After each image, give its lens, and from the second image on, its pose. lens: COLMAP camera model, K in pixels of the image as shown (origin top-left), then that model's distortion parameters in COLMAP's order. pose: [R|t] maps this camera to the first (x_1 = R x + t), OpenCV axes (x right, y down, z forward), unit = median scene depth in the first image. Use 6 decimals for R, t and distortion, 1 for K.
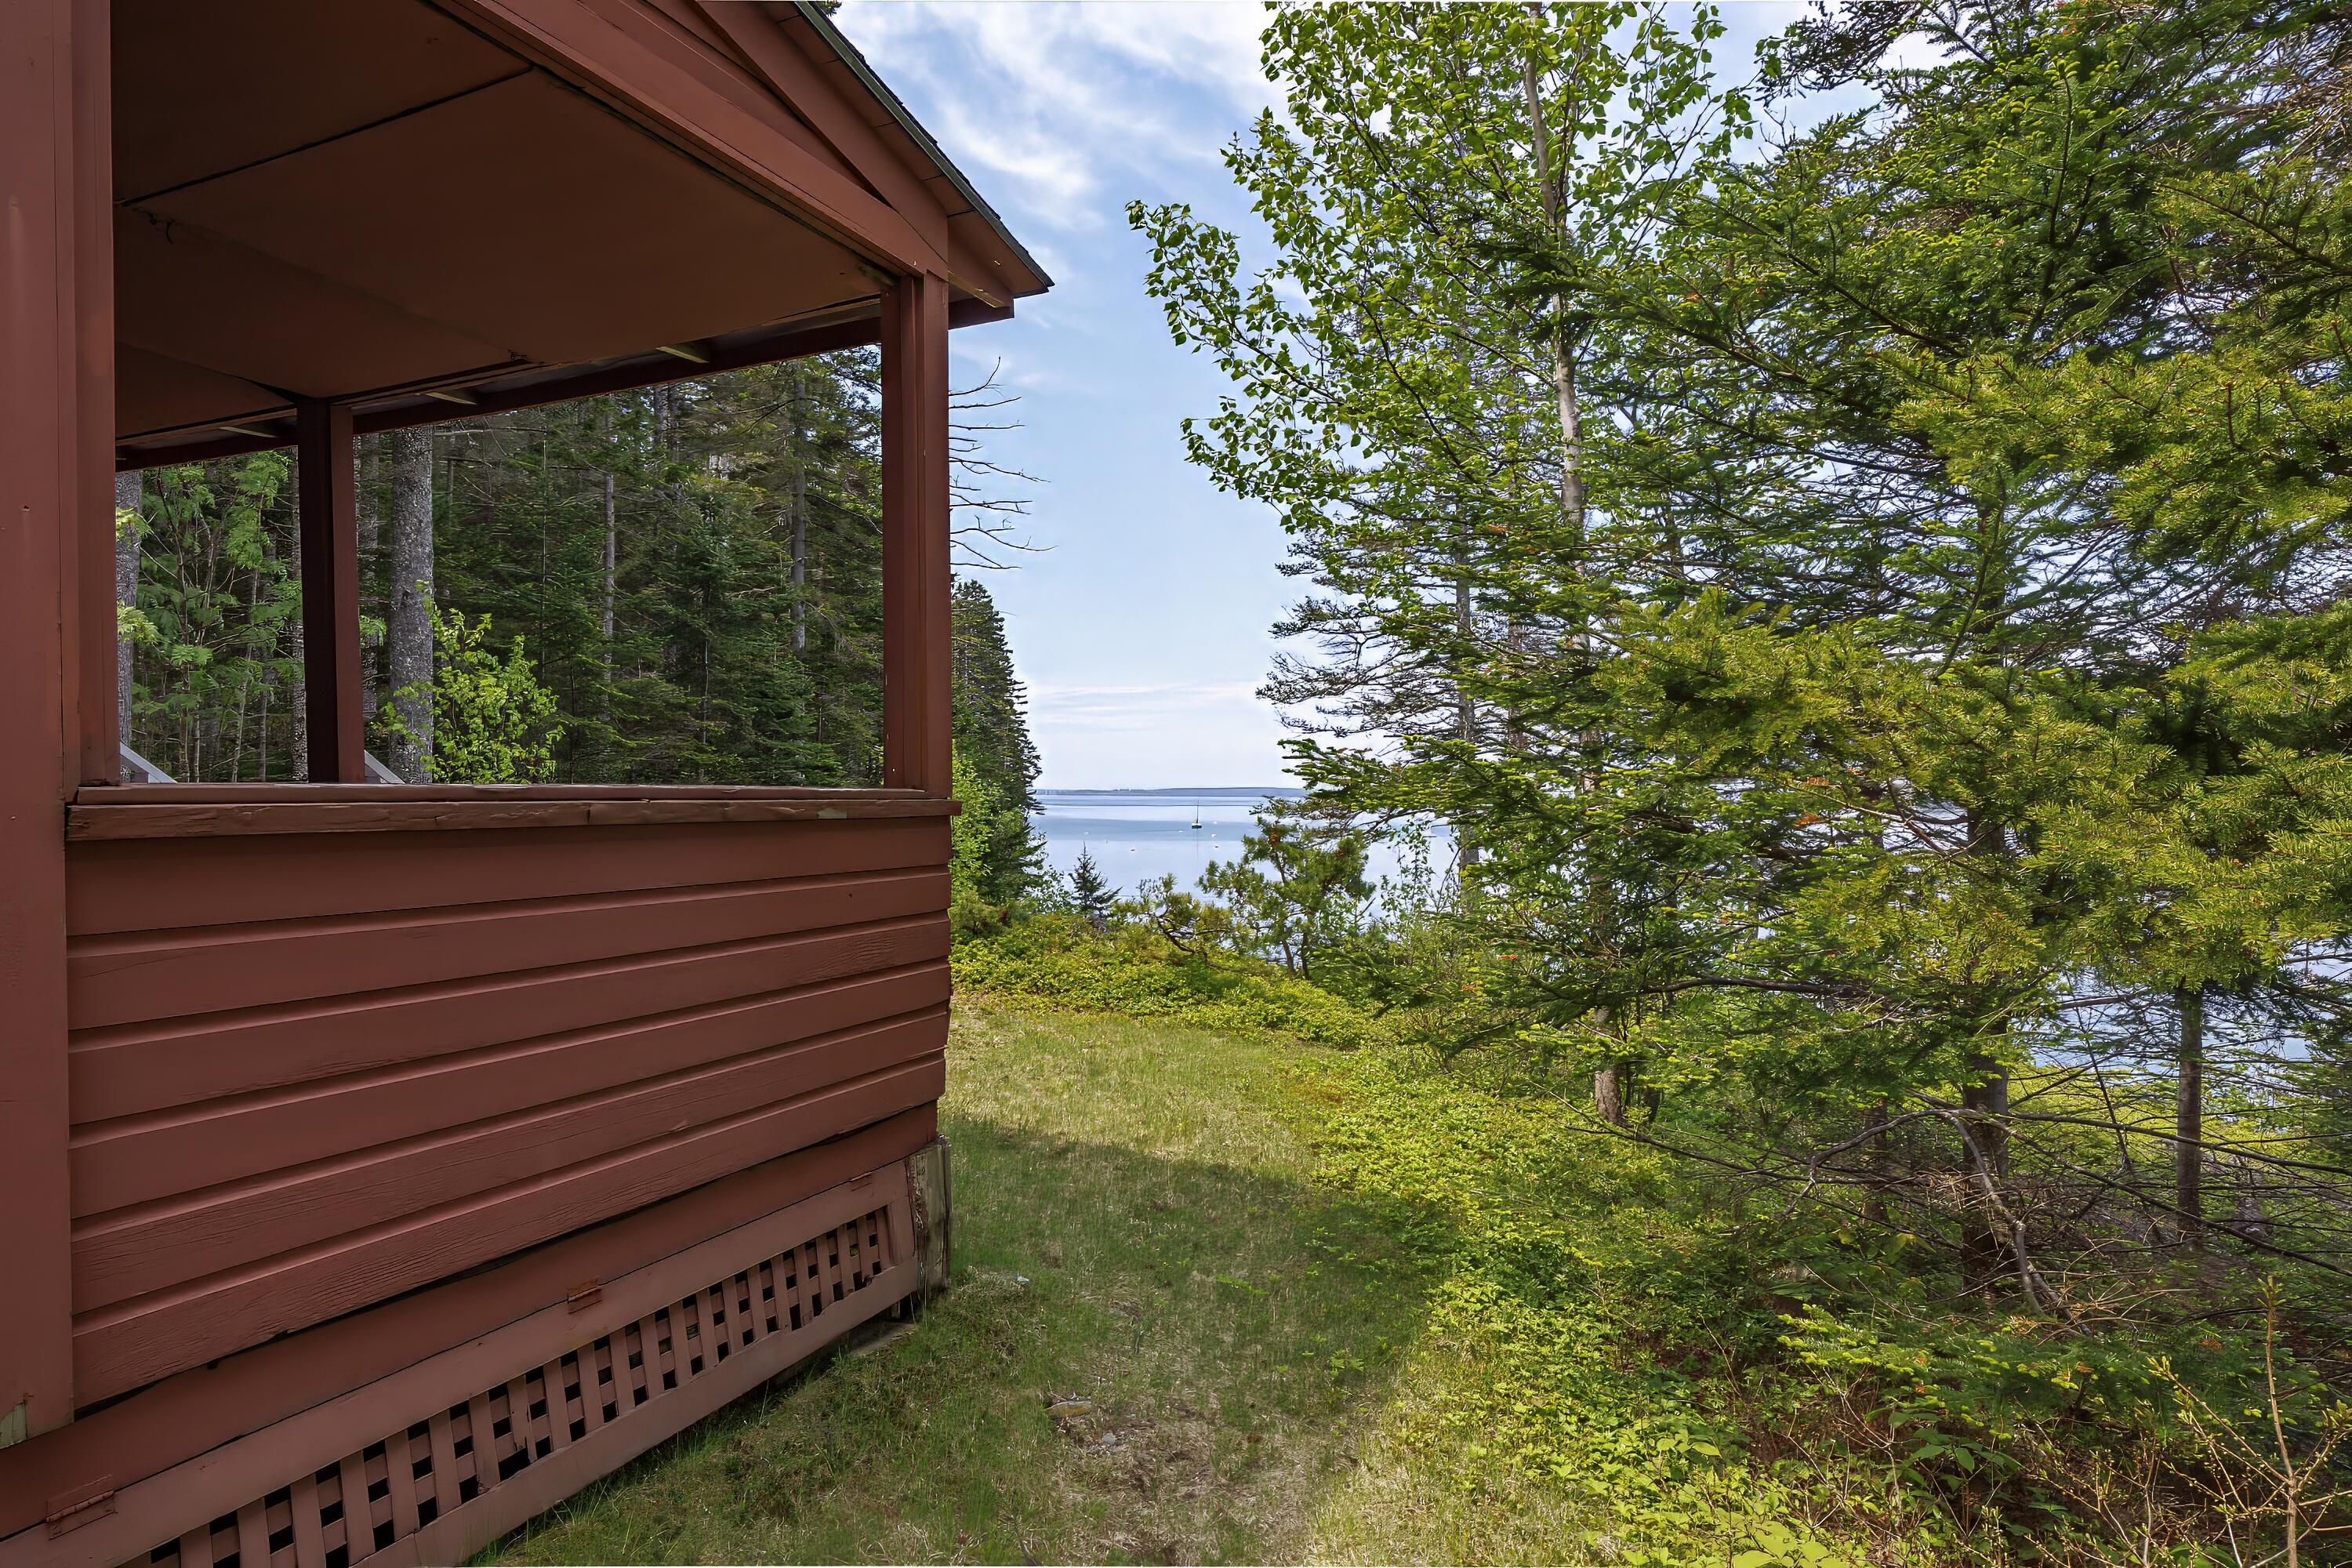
lens RADIAL K [[1288.0, 0, 1187.2], [0, 1288.0, 786.6], [0, 0, 1]] dist [-0.006060, -0.001540]
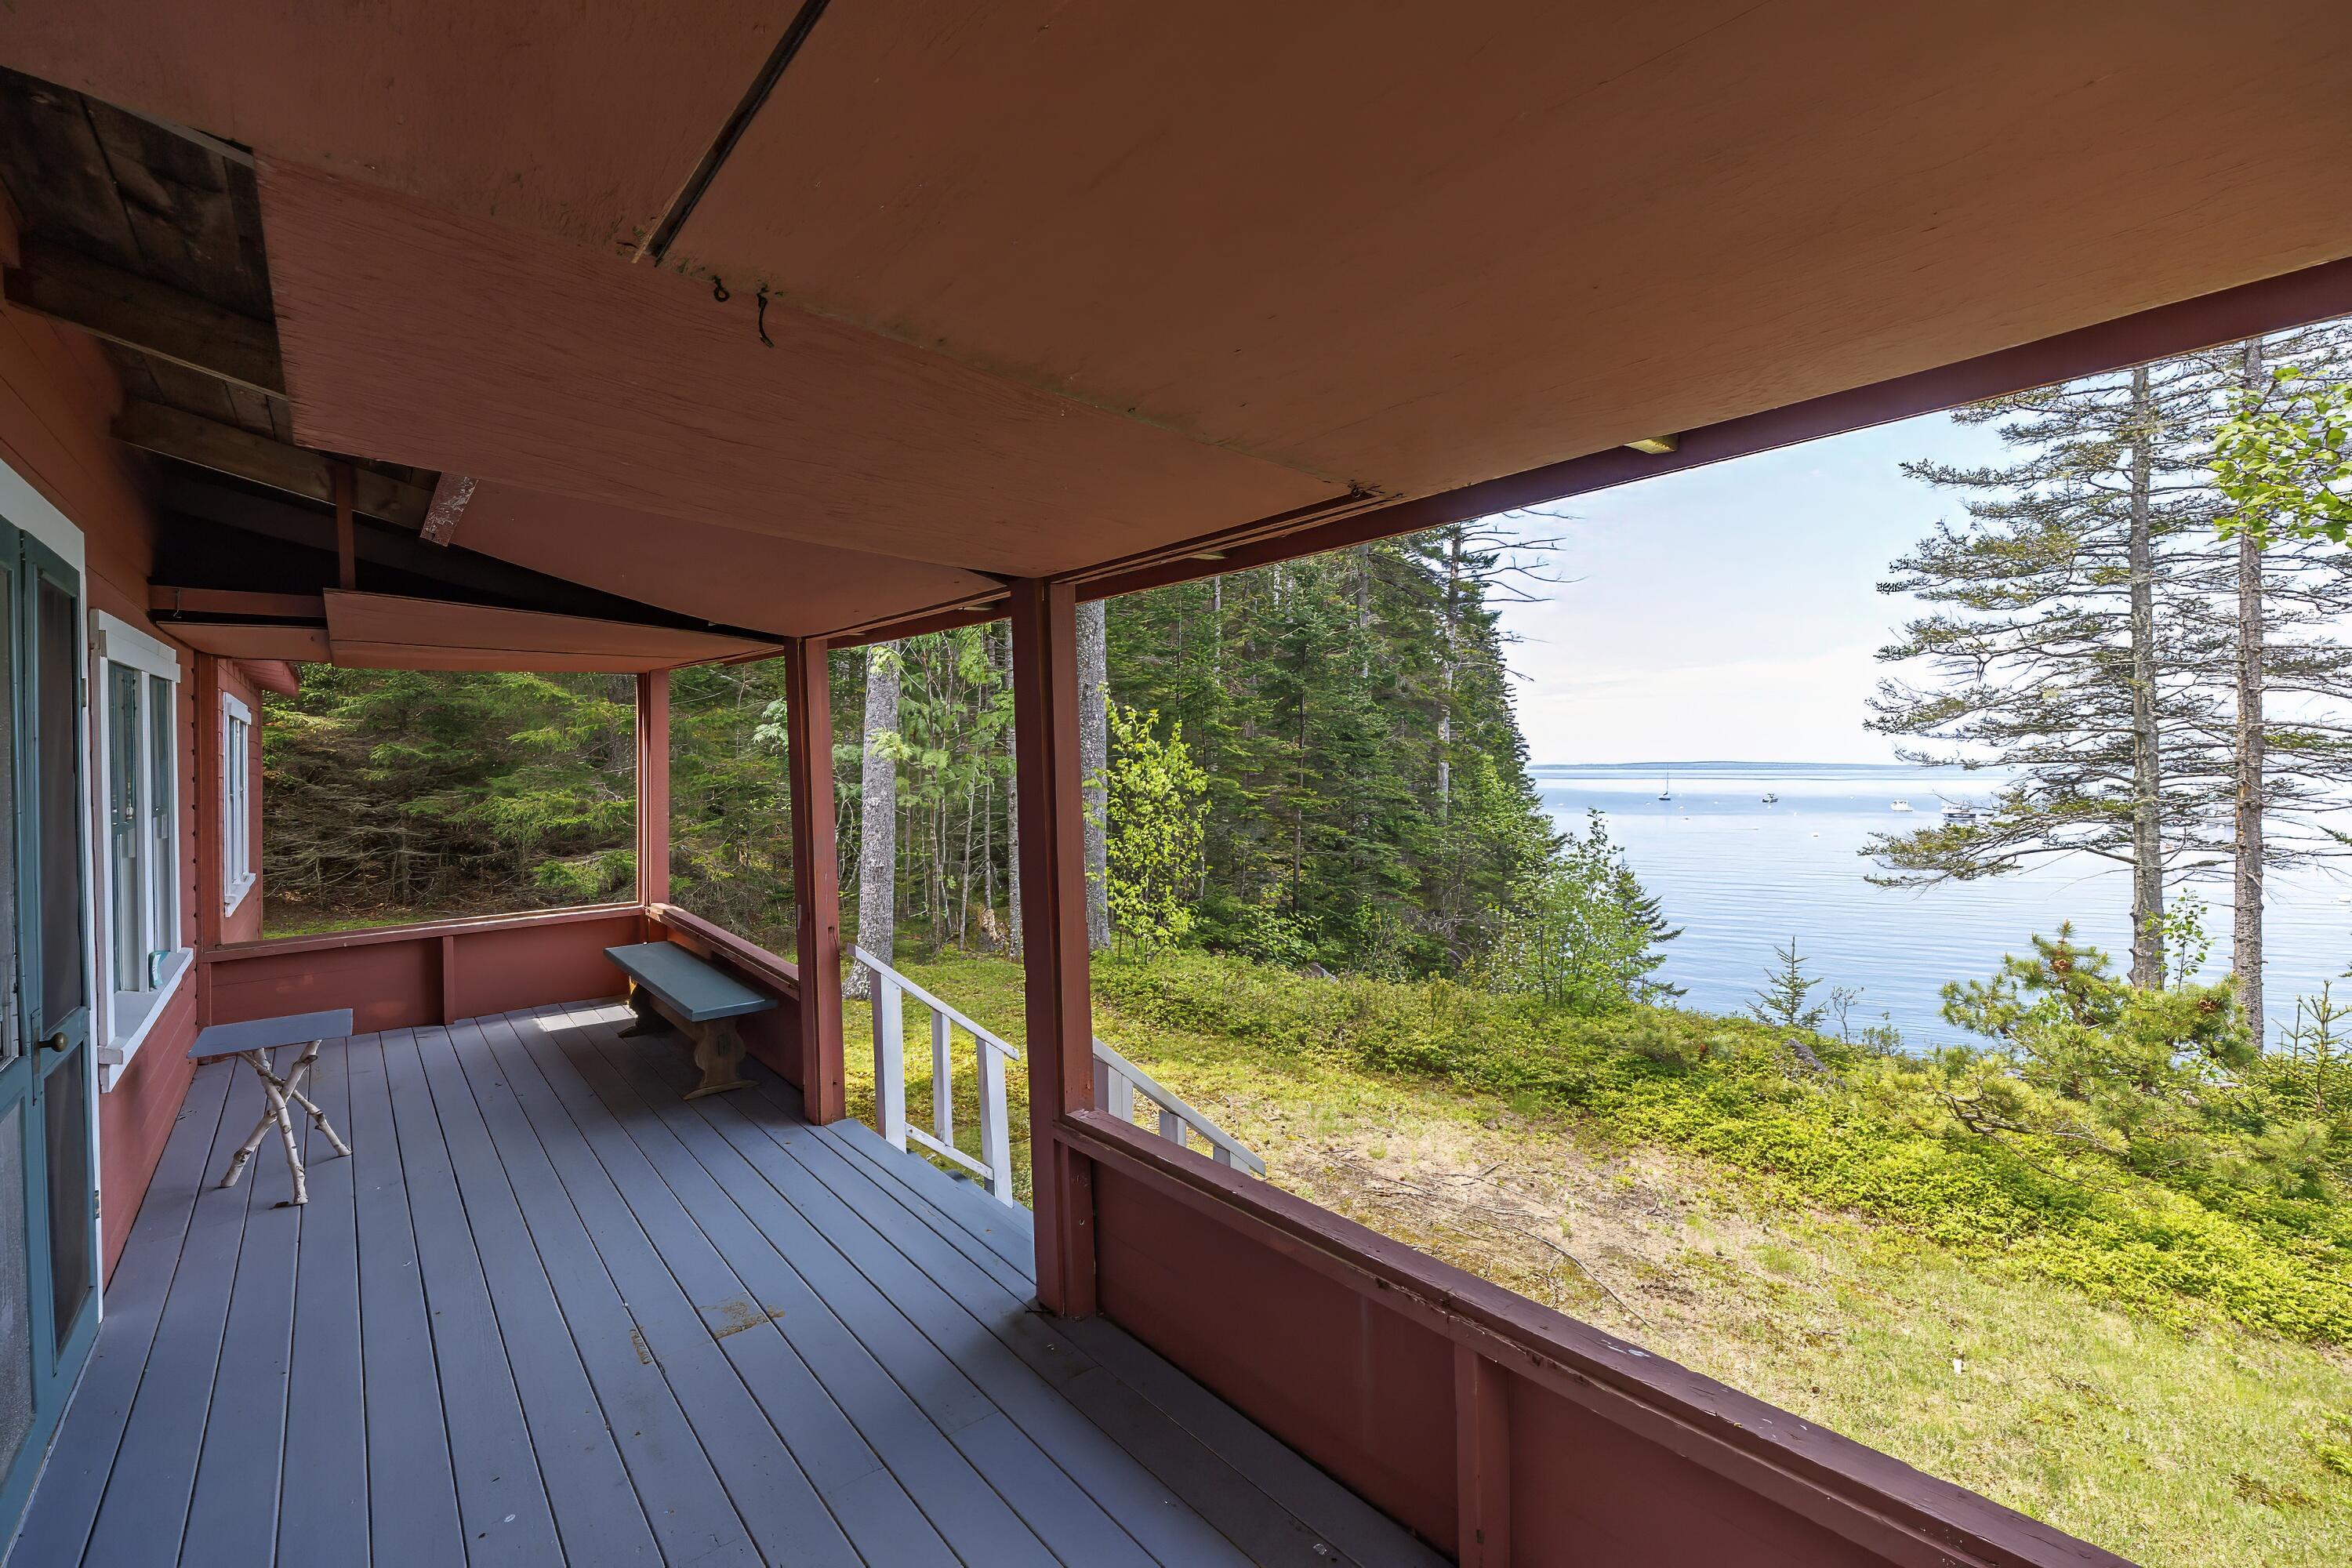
lens RADIAL K [[998.3, 0, 1170.4], [0, 998.3, 777.7], [0, 0, 1]] dist [0.000439, 0.000135]
pose [[0.902047, -0.000647, -0.431638, -0.150325], [0.006964, 0.999891, 0.013056, -0.080513], [0.431582, -0.014783, 0.901952, 0.215204]]
